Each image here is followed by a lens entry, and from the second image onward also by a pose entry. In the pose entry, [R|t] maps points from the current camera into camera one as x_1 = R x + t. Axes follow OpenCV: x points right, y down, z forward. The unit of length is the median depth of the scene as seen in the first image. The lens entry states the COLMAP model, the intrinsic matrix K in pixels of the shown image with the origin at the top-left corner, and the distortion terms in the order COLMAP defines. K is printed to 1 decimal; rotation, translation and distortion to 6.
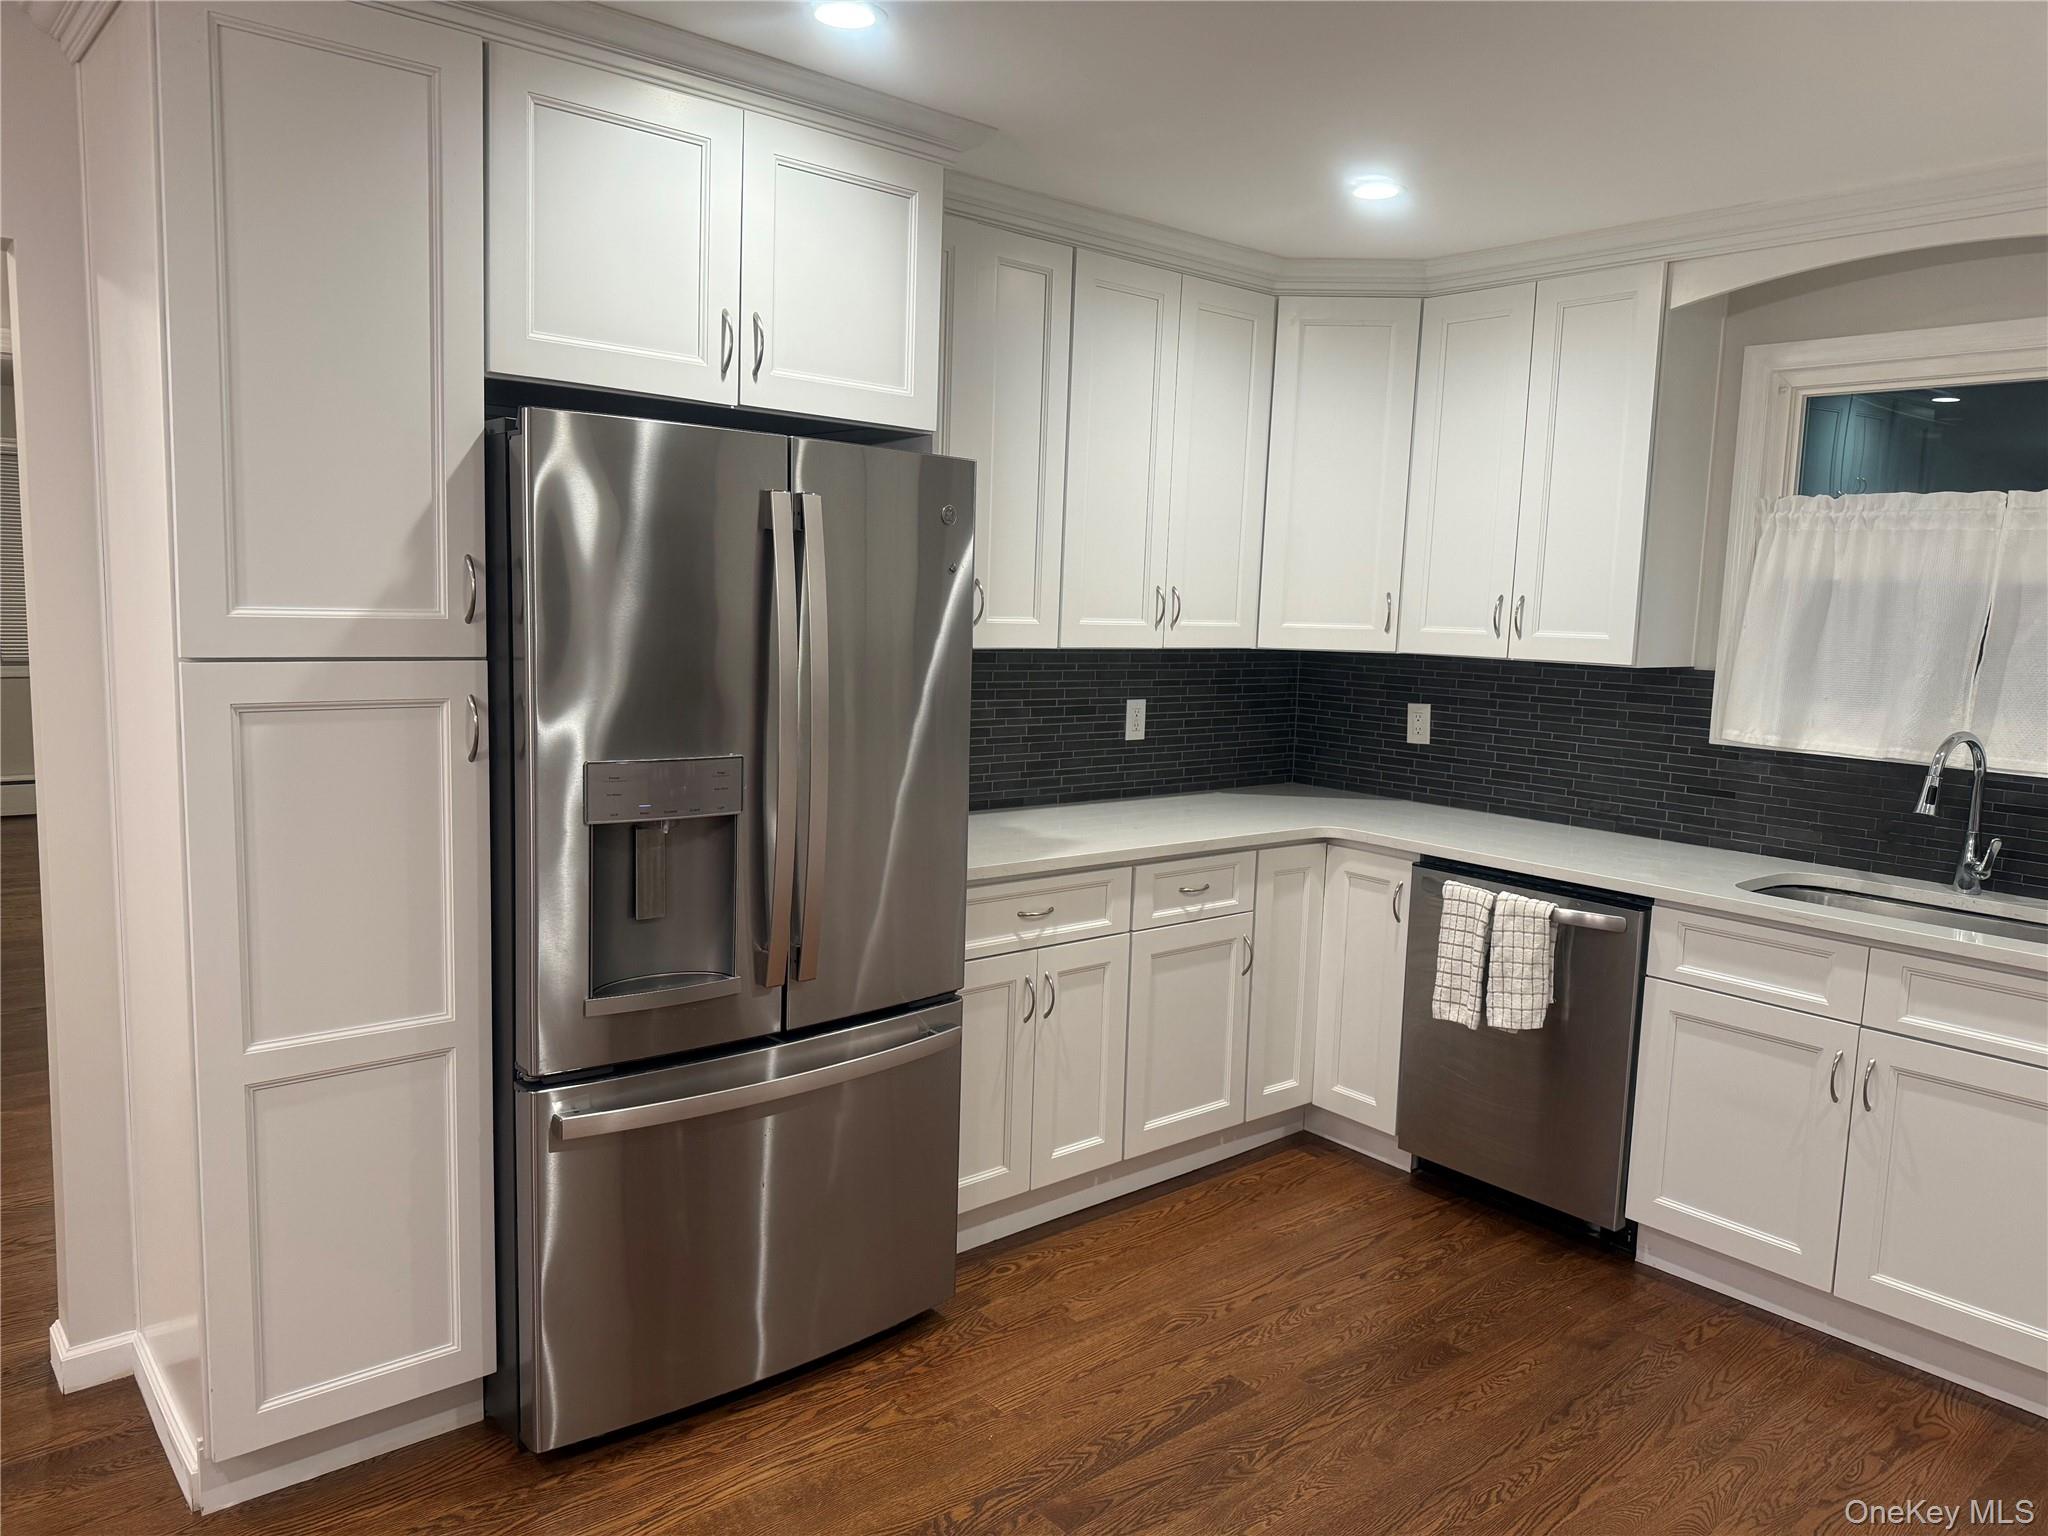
lens RADIAL K [[1452.1, 0, 1033.6], [0, 1452.1, 780.2], [0, 0, 1]] dist [0.057884, -0.078687]
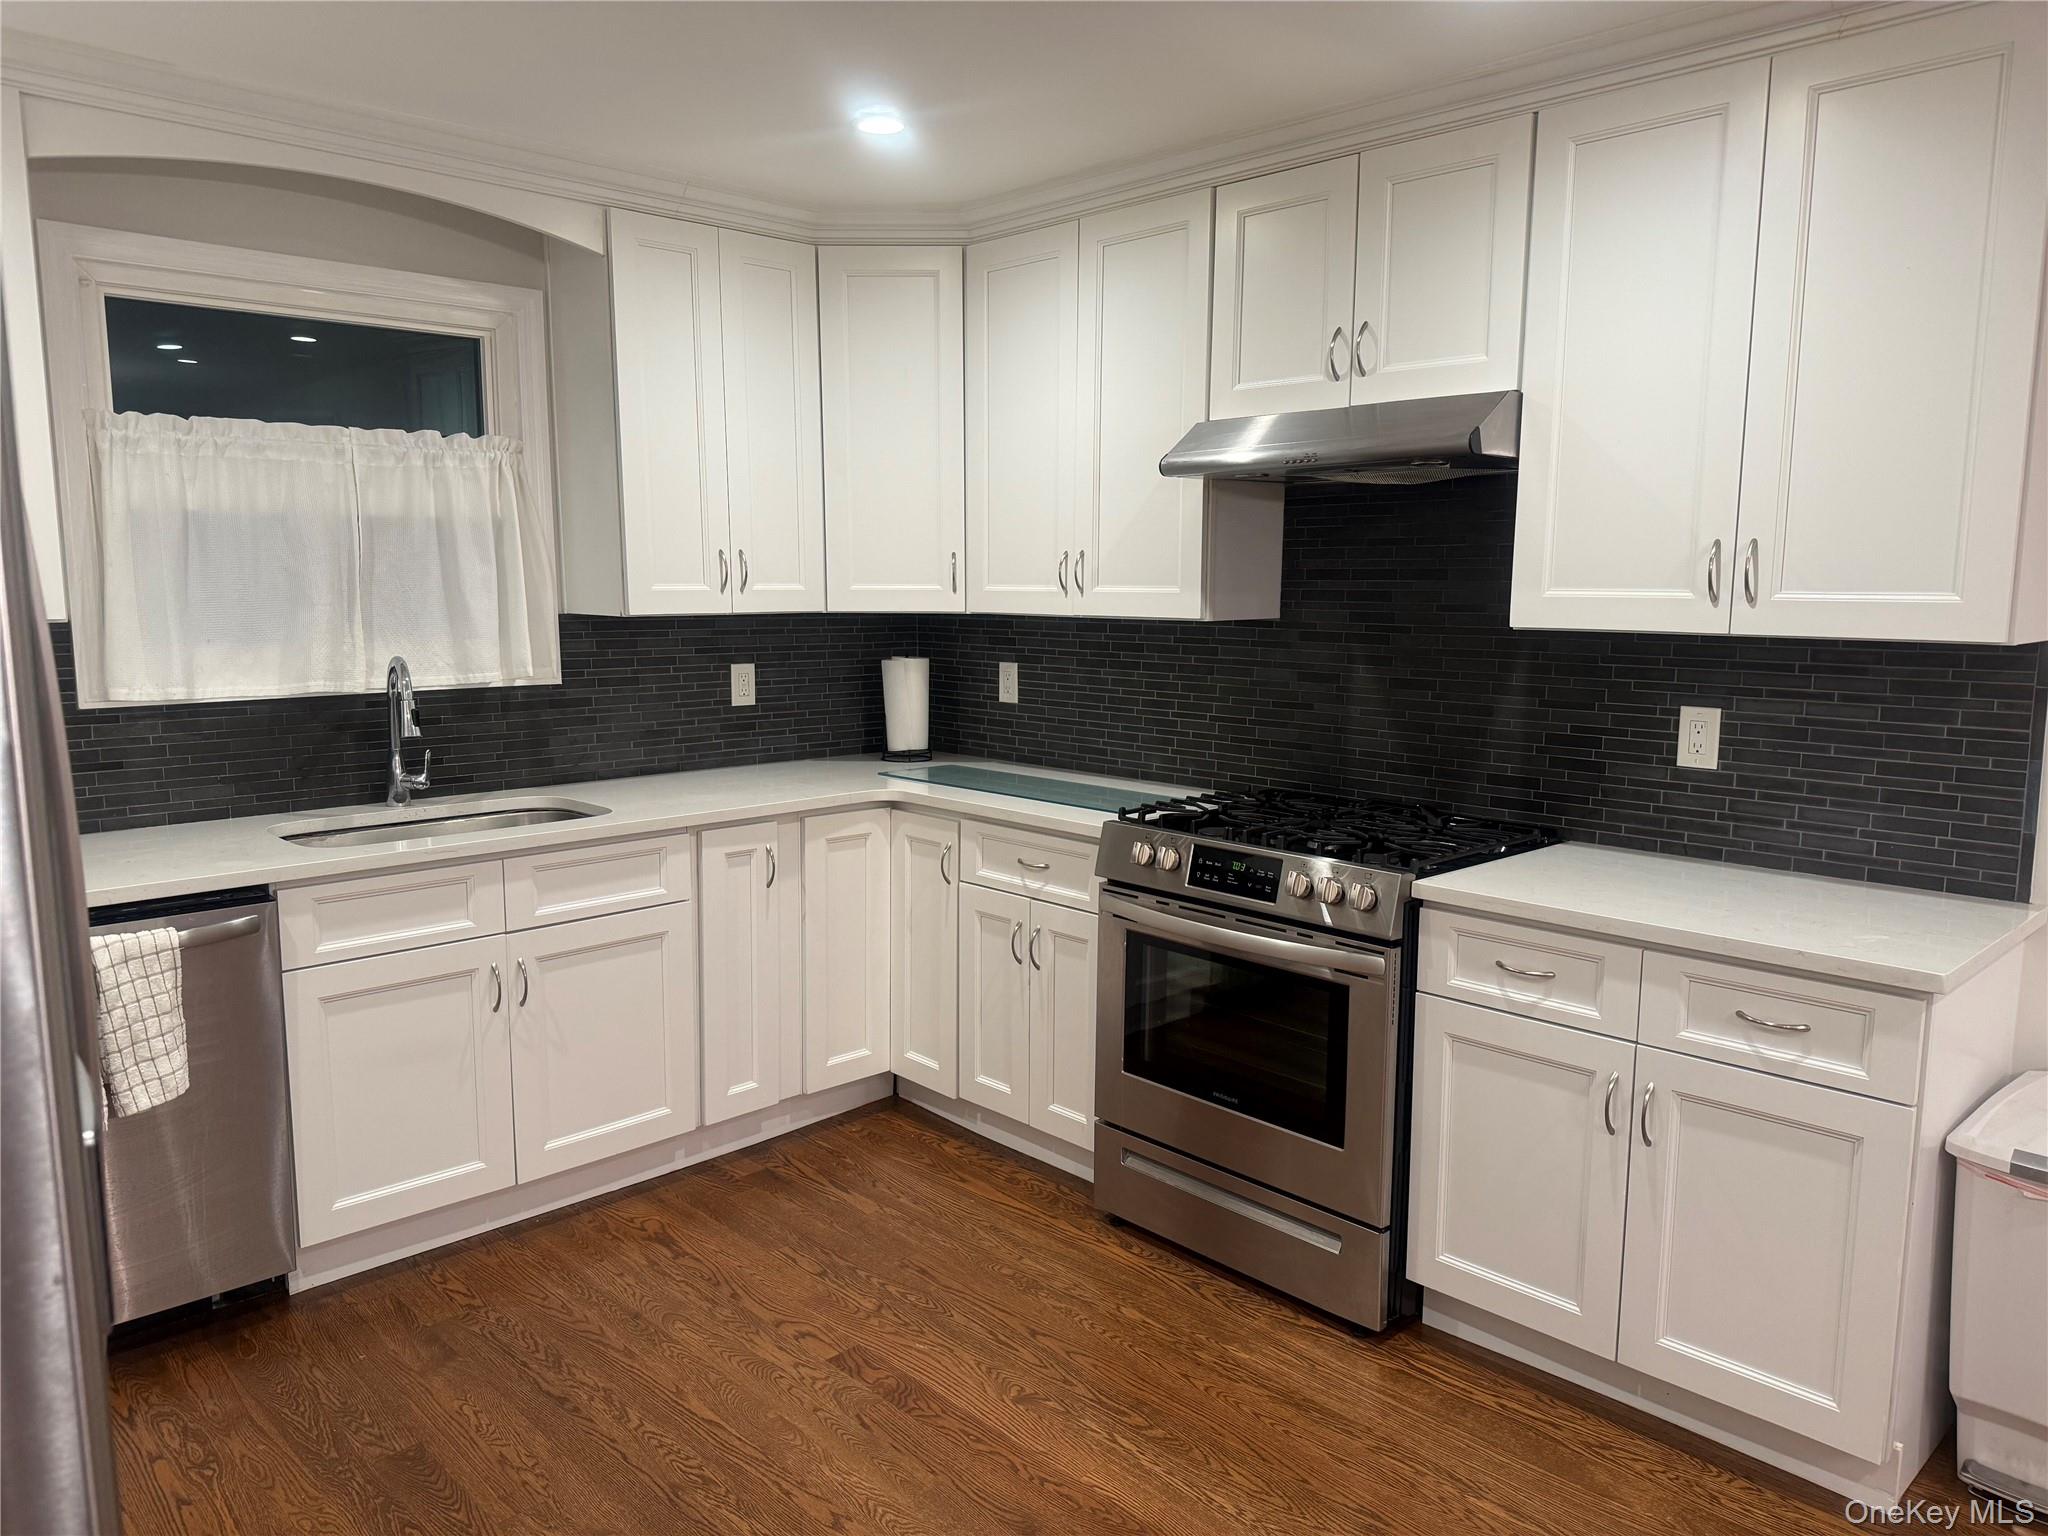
lens RADIAL K [[1452.1, 0, 1037.0], [0, 1452.1, 765.6], [0, 0, 1]] dist [0.057884, -0.078687]
pose [[-0.072019, -0.172881, 0.982306, -0.448350], [0.118457, 0.976410, 0.180529, -0.090585], [-0.990344, 0.129362, -0.049841, 0.589148]]
